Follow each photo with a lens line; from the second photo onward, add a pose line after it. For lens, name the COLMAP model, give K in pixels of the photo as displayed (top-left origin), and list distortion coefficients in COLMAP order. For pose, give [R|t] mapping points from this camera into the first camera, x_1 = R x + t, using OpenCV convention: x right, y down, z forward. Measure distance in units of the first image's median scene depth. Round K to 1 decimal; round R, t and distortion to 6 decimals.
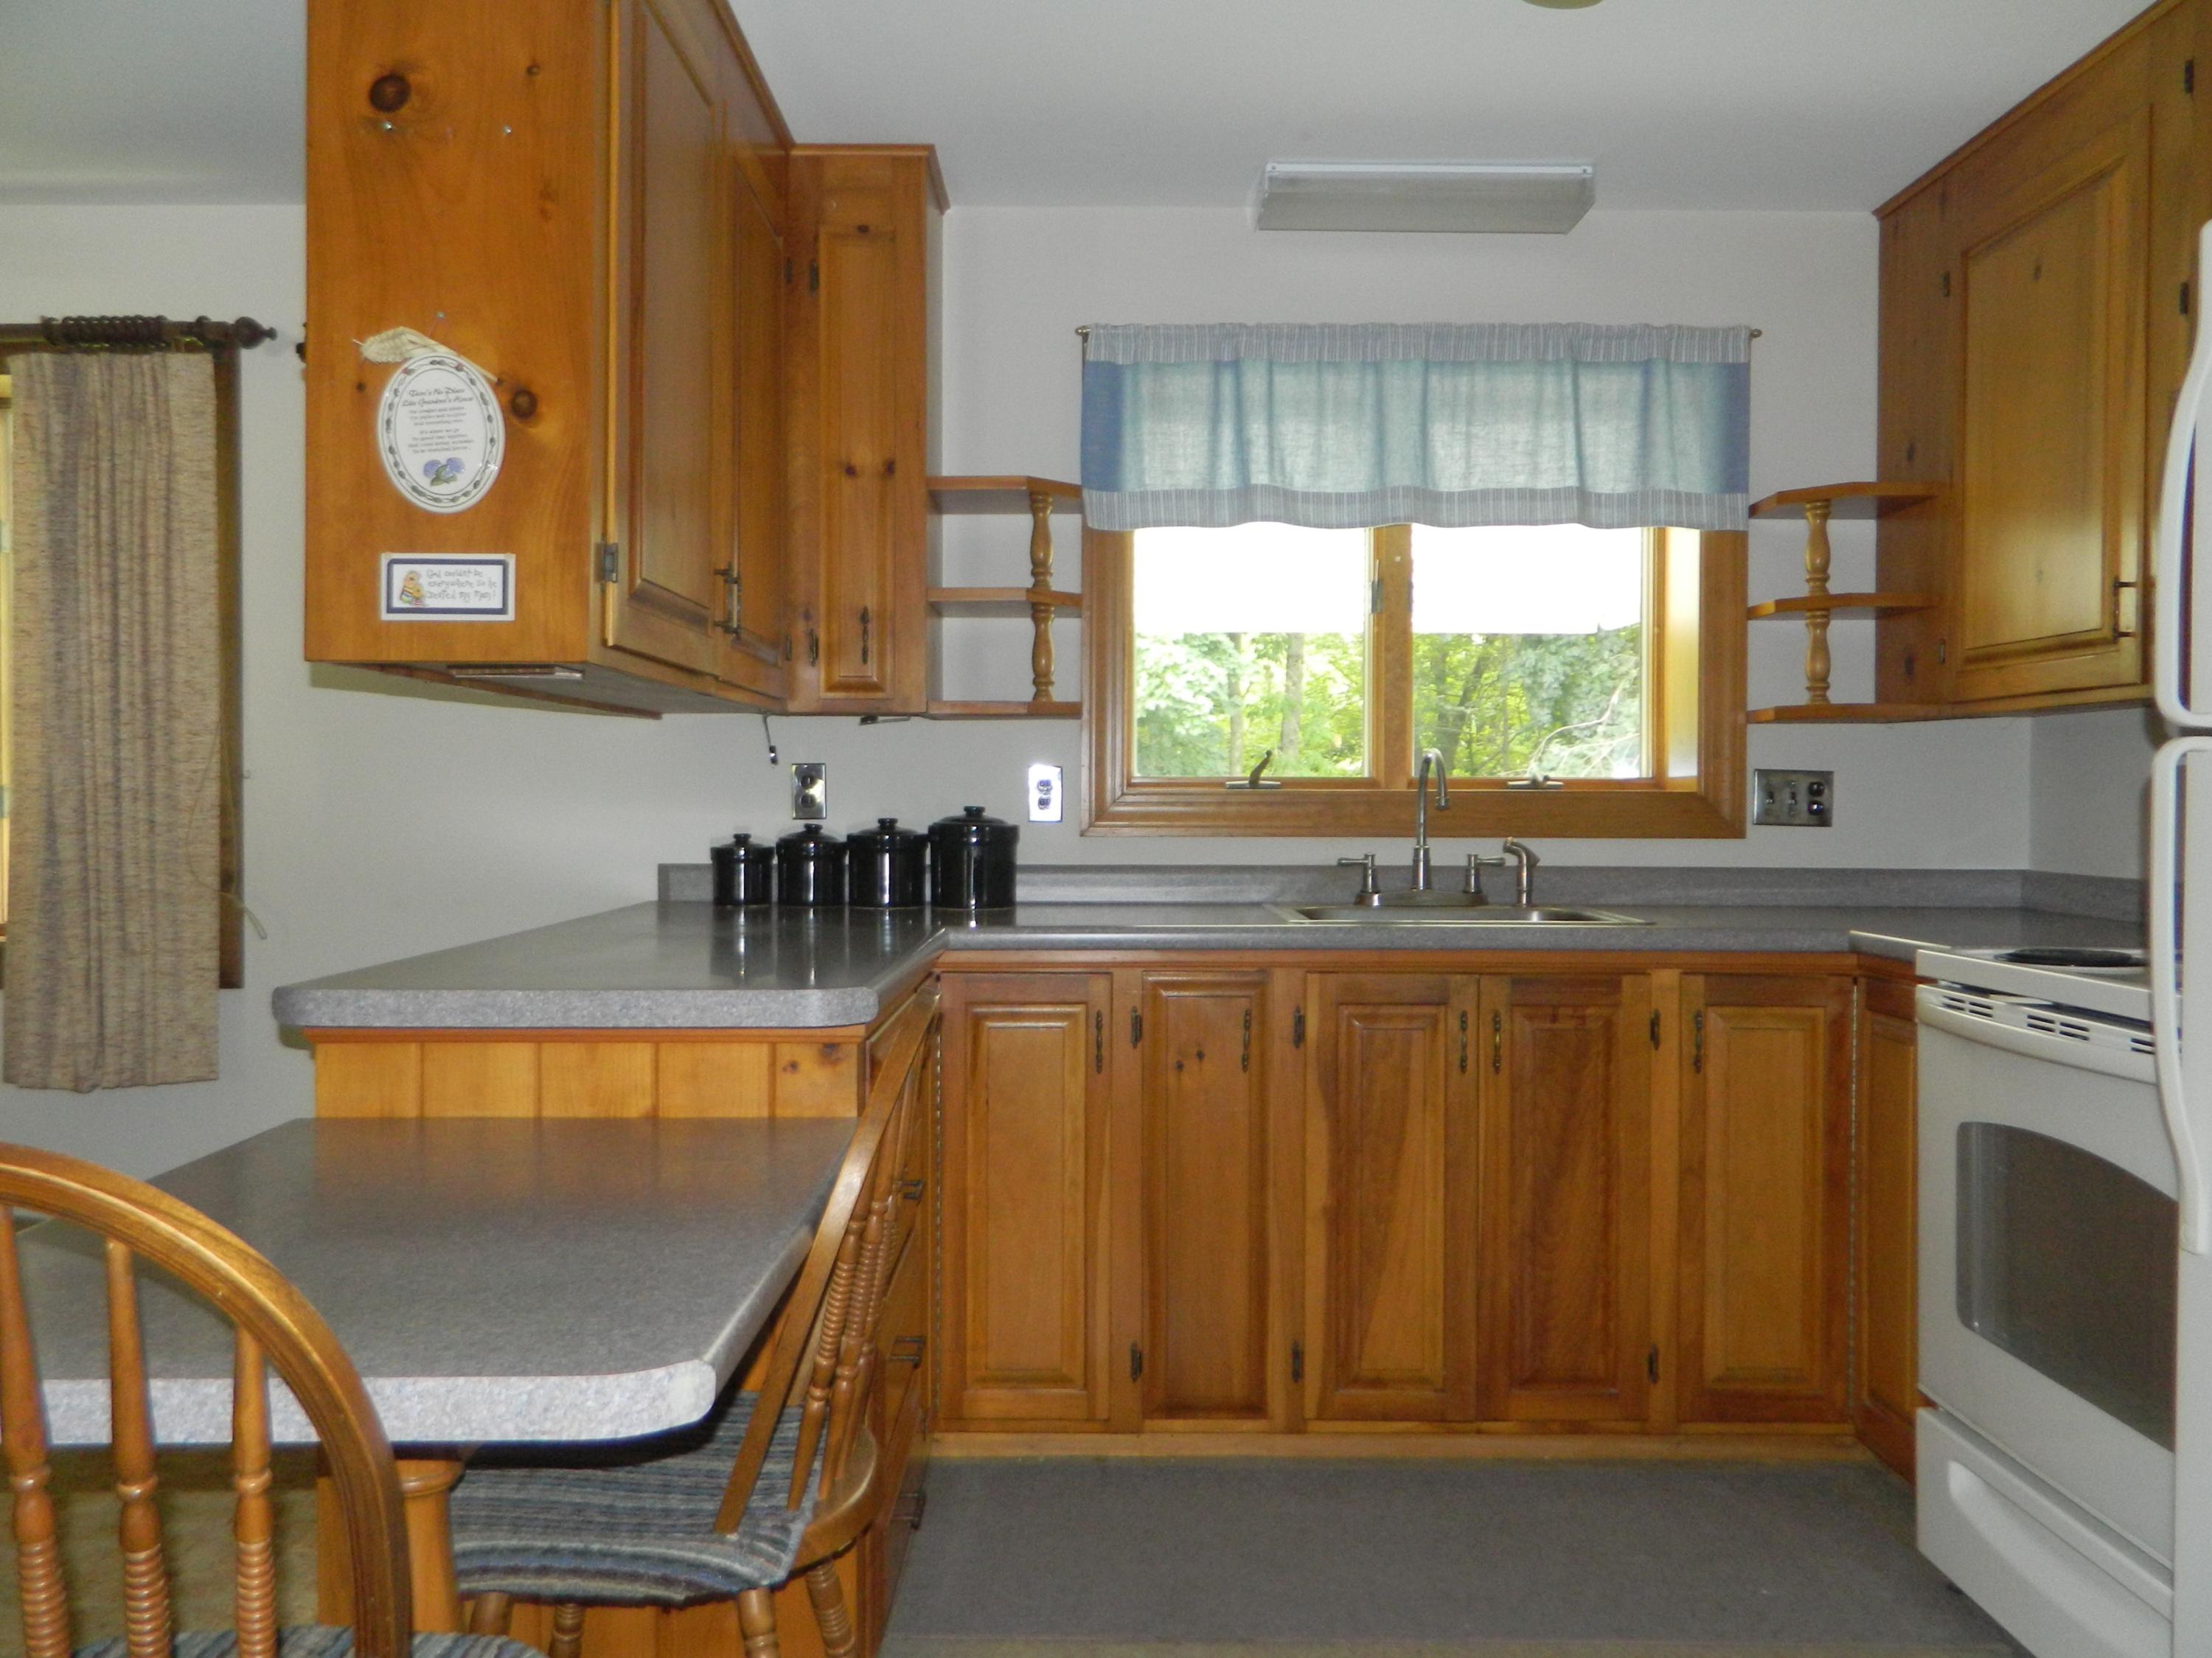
lens RADIAL K [[1694.2, 0, 1109.3], [0, 1694.2, 813.0], [0, 0, 1]] dist [0.017984, -0.007387]
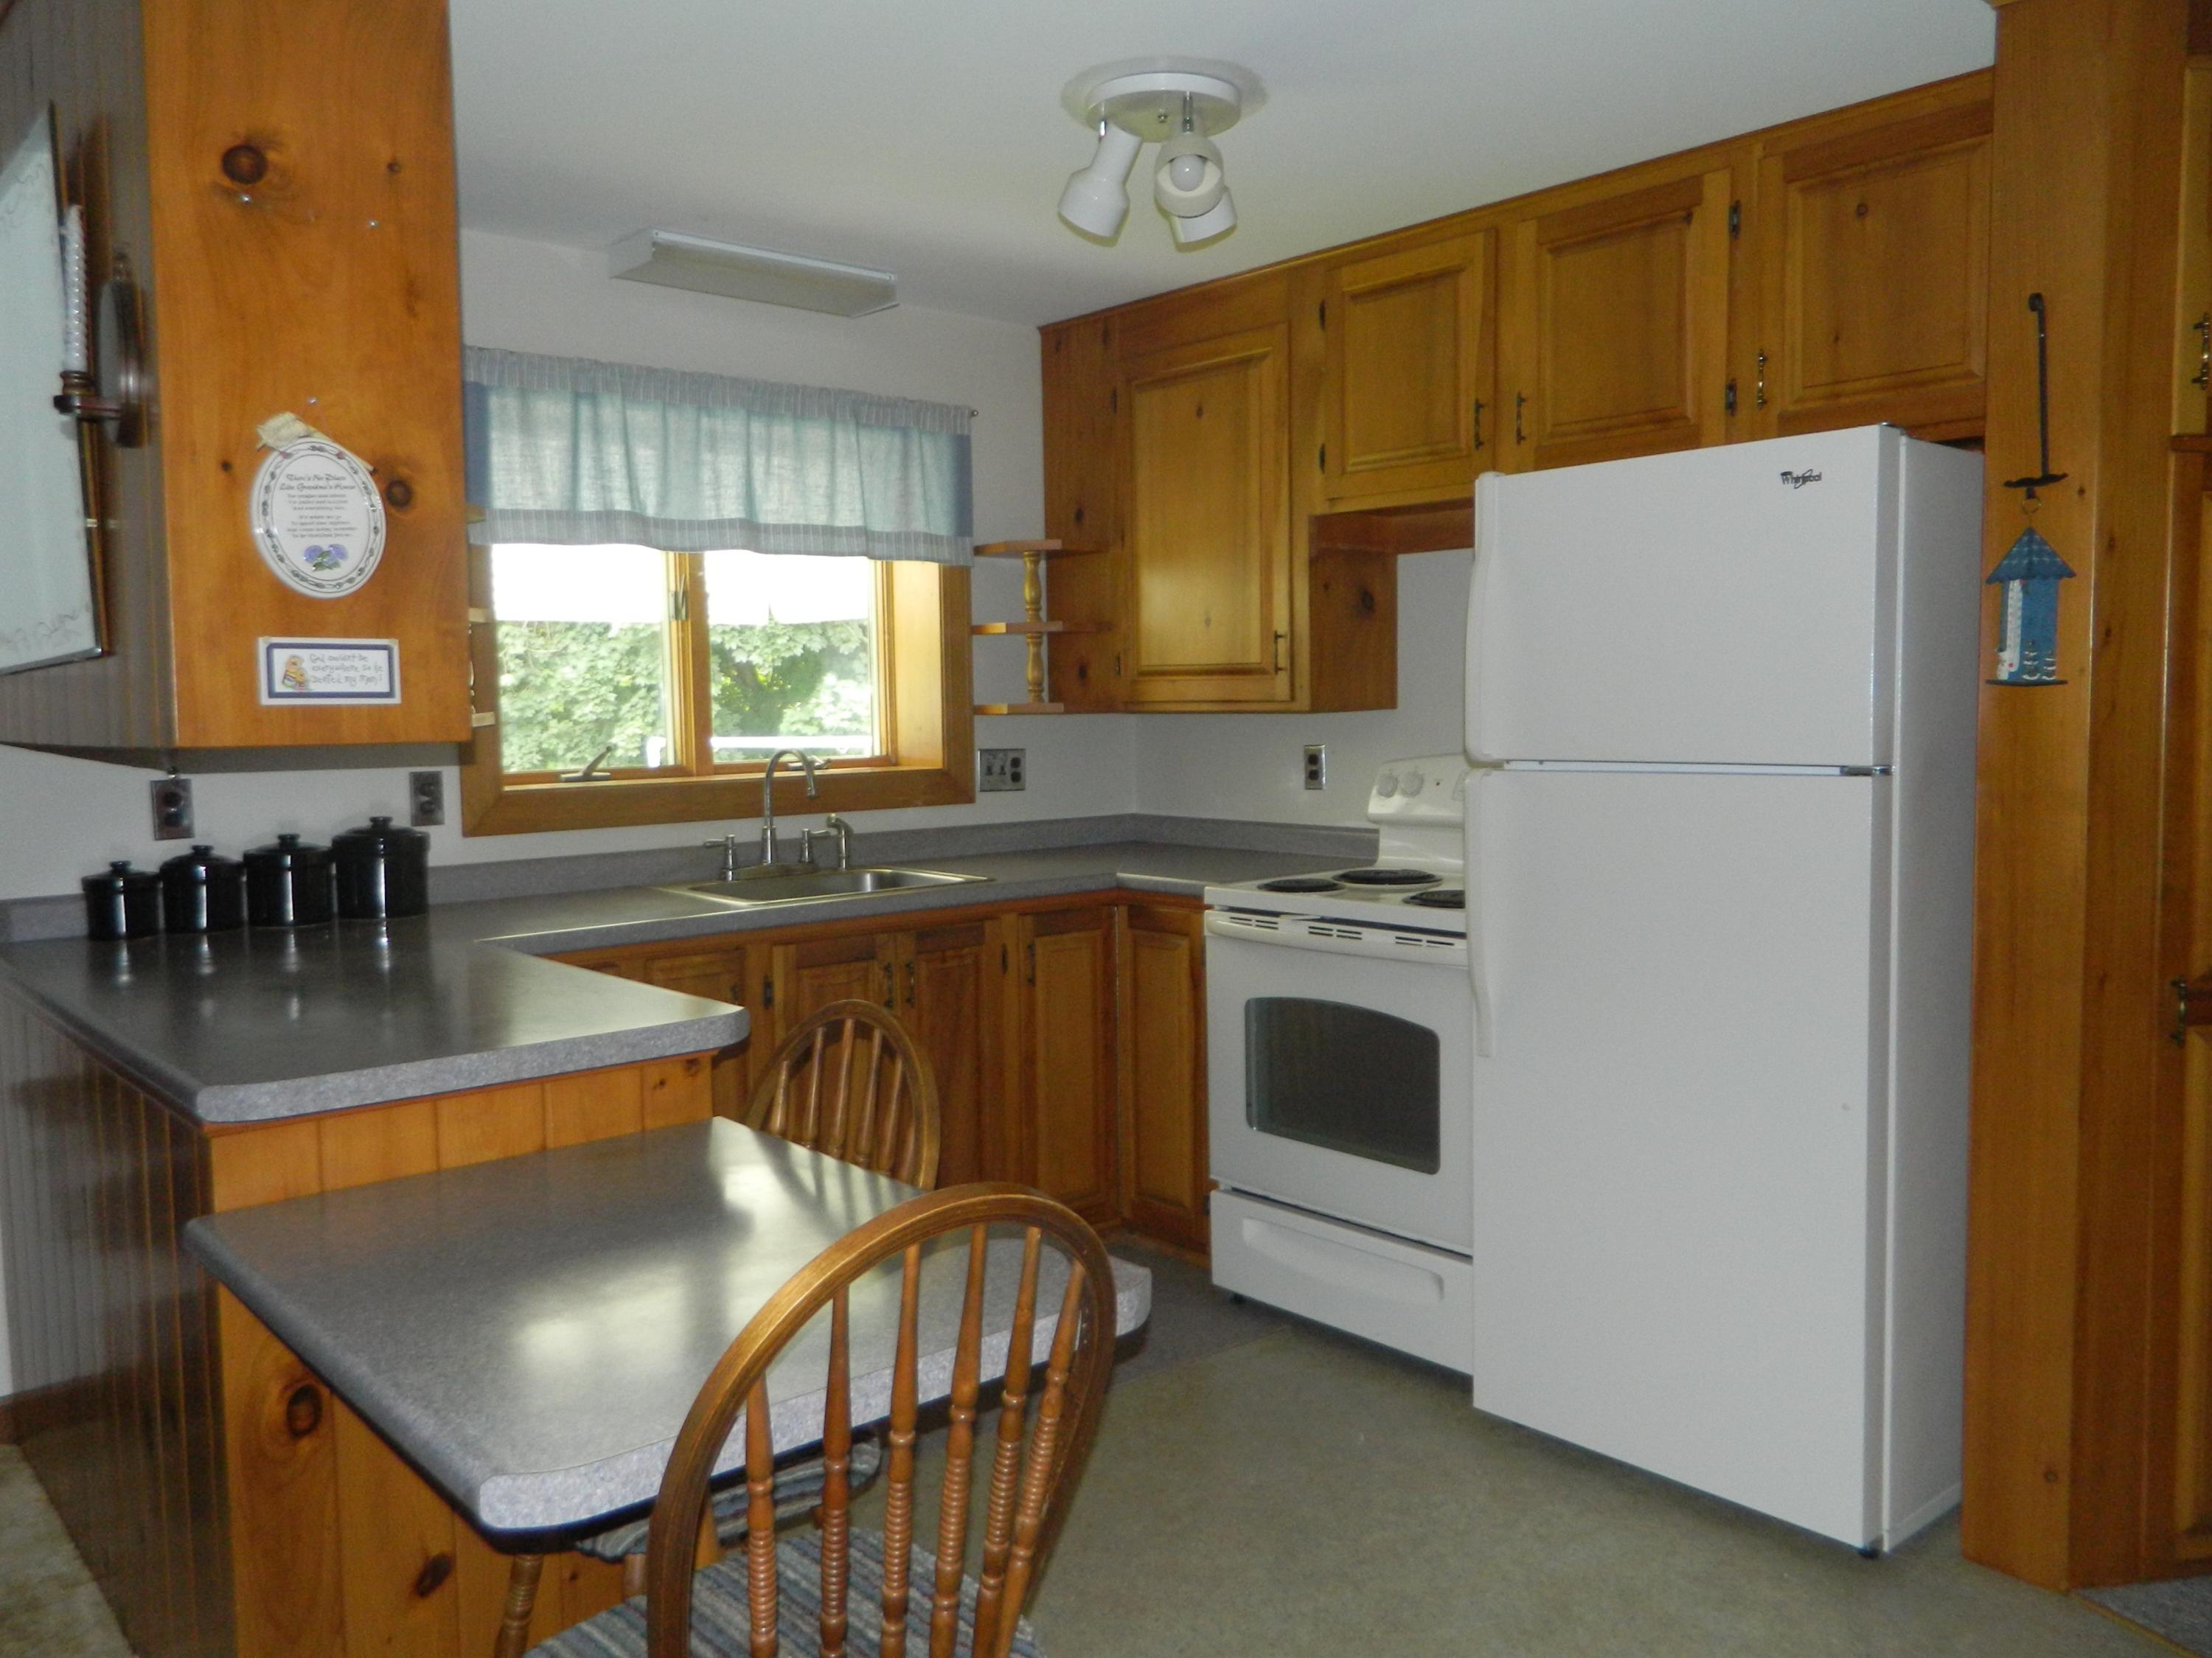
lens RADIAL K [[1663.4, 0, 1035.8], [0, 1663.4, 812.6], [0, 0, 1]] dist [0.001102, 0.006655]
pose [[0.777359, -0.059361, 0.626250, -0.470858], [0.025373, 0.997686, 0.063075, -0.068887], [-0.628546, -0.033142, 0.777066, -0.026479]]
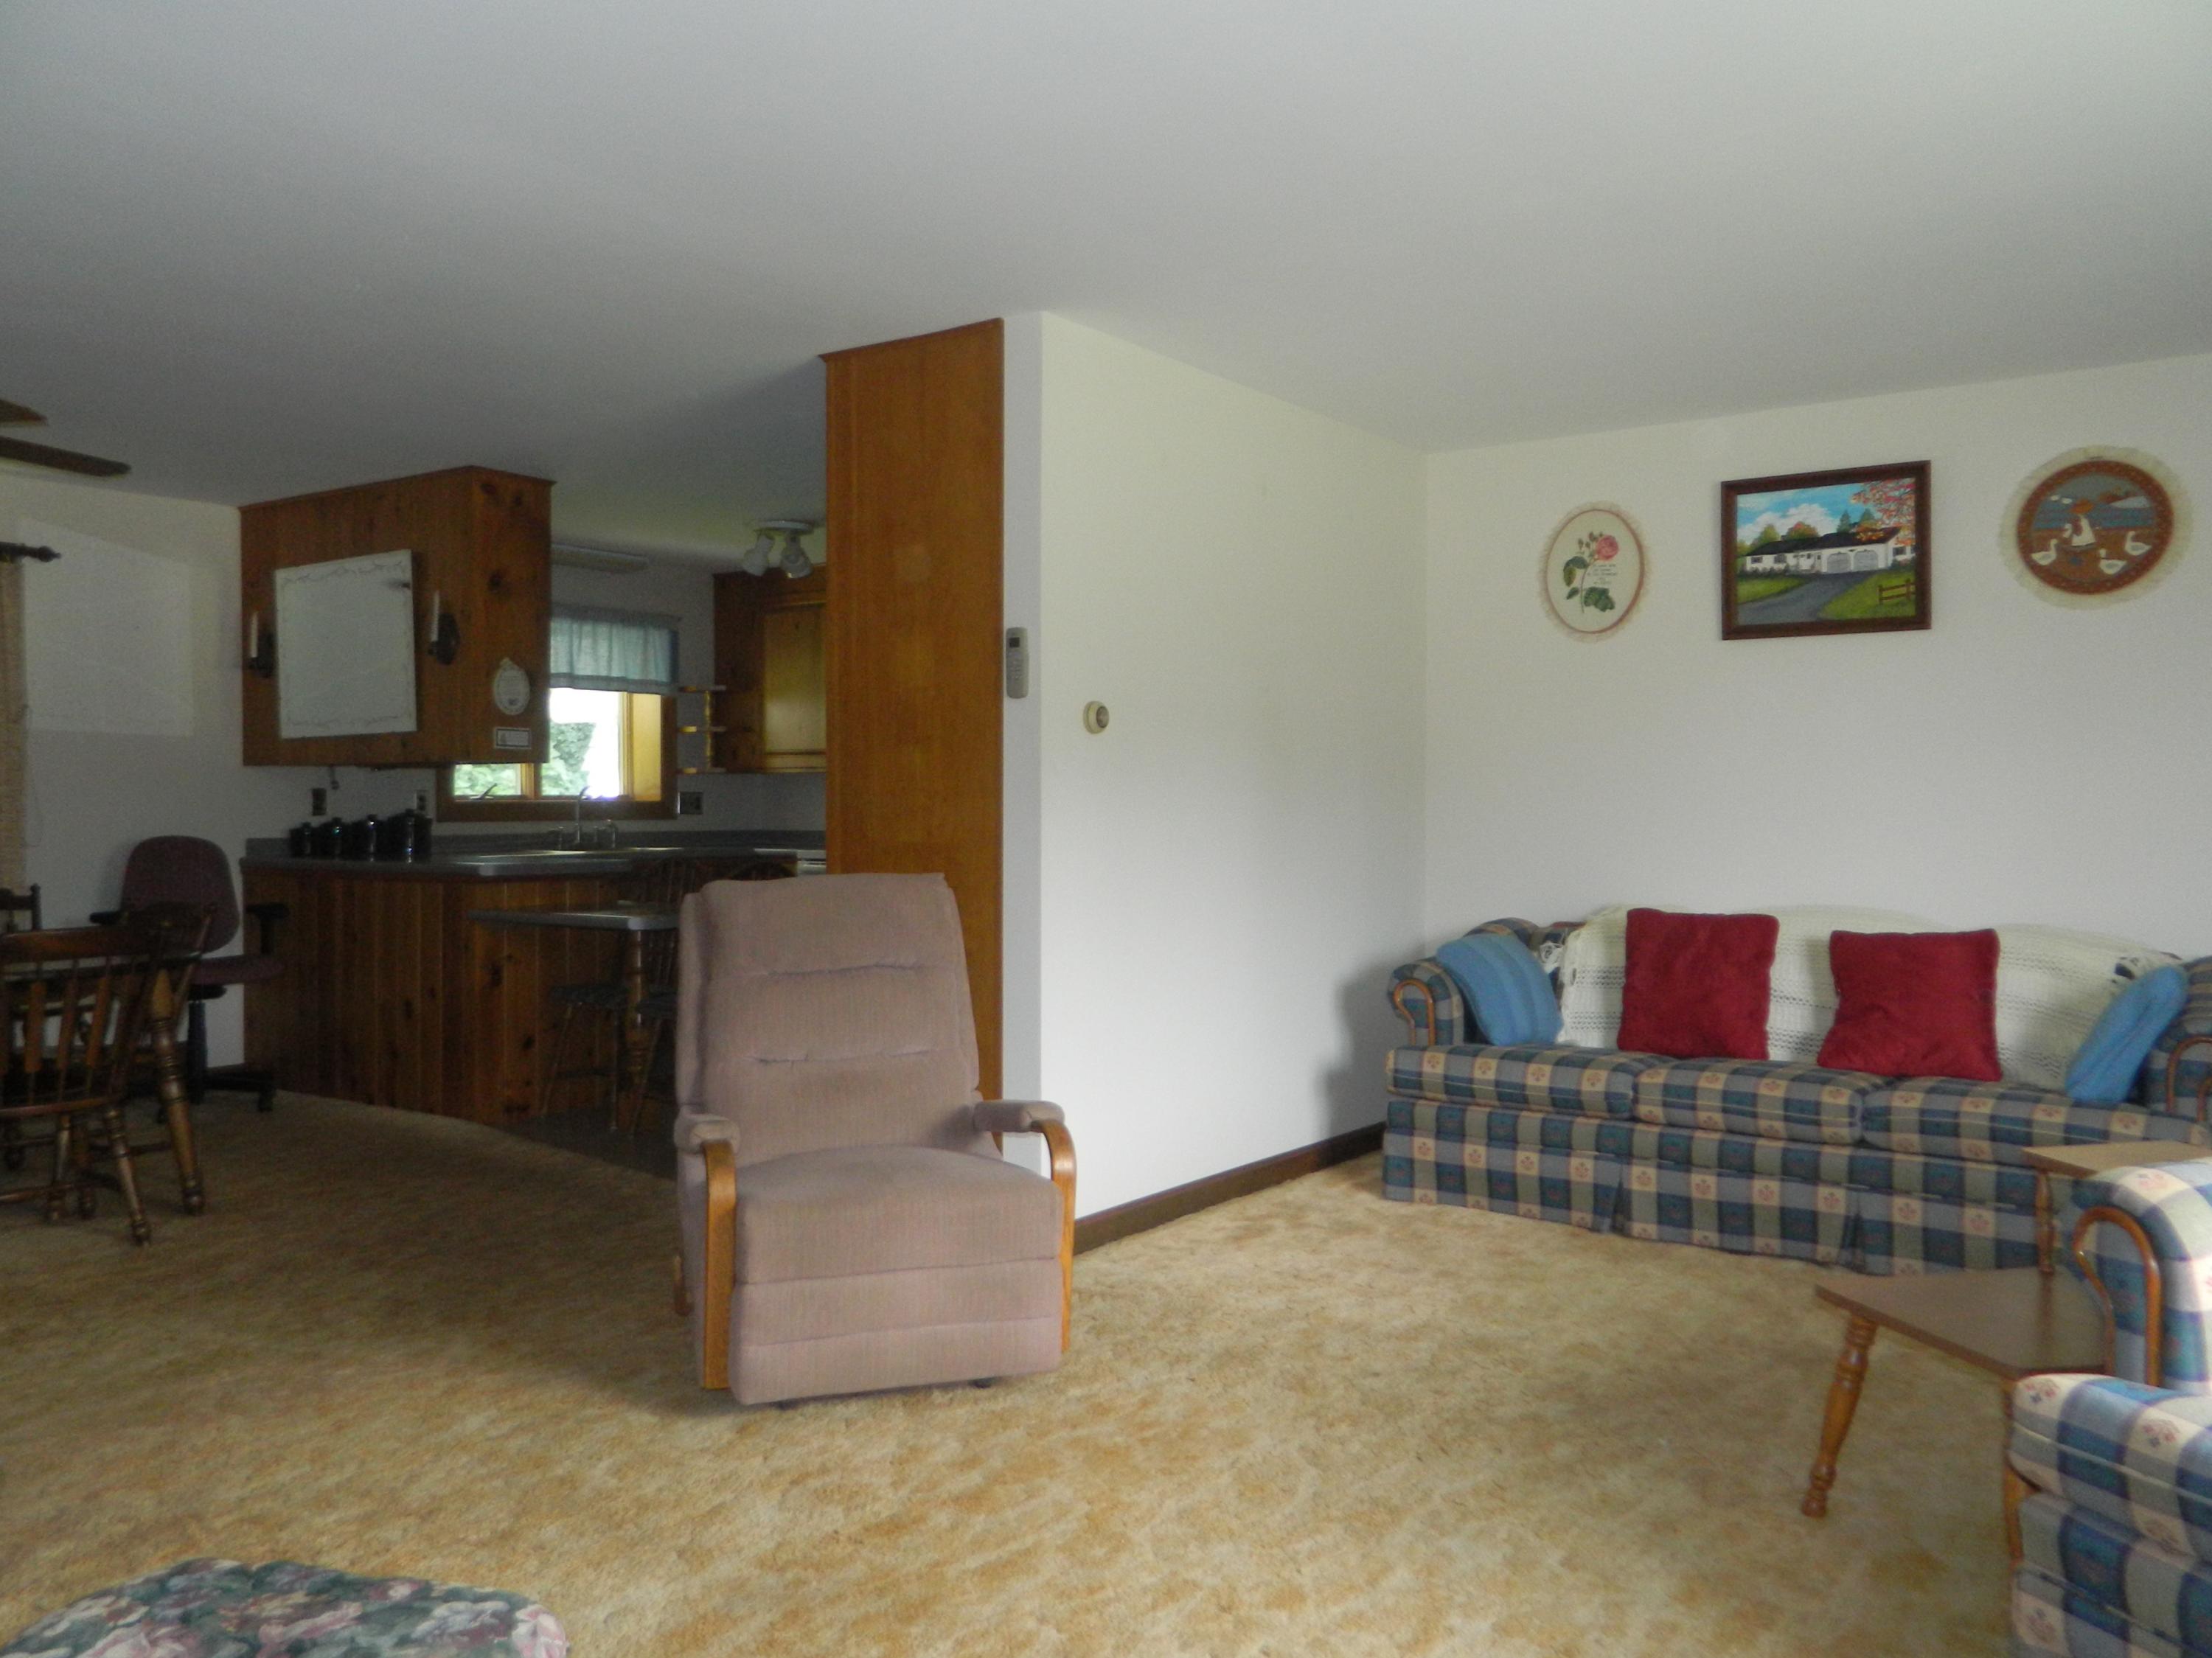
lens RADIAL K [[1739.1, 0, 1098.6], [0, 1739.1, 810.6], [0, 0, 1]] dist [0.028403, -0.014574]
pose [[0.582729, -0.007272, 0.812634, -1.631117], [0.010674, 0.999942, 0.001293, 0.005886], [-0.812597, 0.007921, 0.582773, -1.210370]]
